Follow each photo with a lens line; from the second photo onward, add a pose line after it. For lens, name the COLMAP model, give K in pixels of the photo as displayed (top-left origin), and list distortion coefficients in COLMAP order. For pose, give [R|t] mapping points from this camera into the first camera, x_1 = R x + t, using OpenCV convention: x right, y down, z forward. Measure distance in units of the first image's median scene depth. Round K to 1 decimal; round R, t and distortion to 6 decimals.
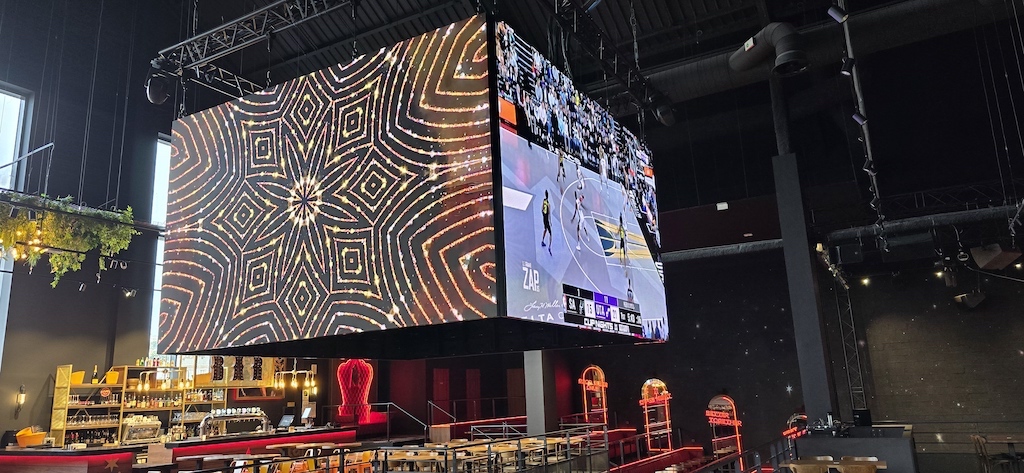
lens RADIAL K [[700.3, 0, 512.0], [0, 700.3, 236.5], [0, 0, 1]] dist [0.028460, -0.004663]
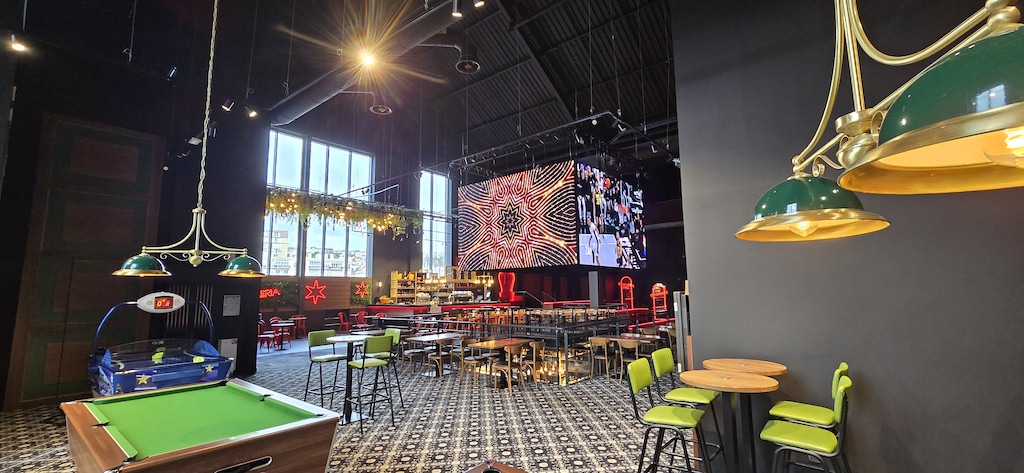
lens RADIAL K [[415.8, 0, 512.0], [0, 415.8, 236.5], [0, 0, 1]] dist [-0.000330, -0.000188]
pose [[0.985195, 0.007955, -0.171254, 0.003516], [0.008430, 0.995466, 0.094739, -0.063353], [0.171231, -0.094780, 0.980661, -0.294369]]
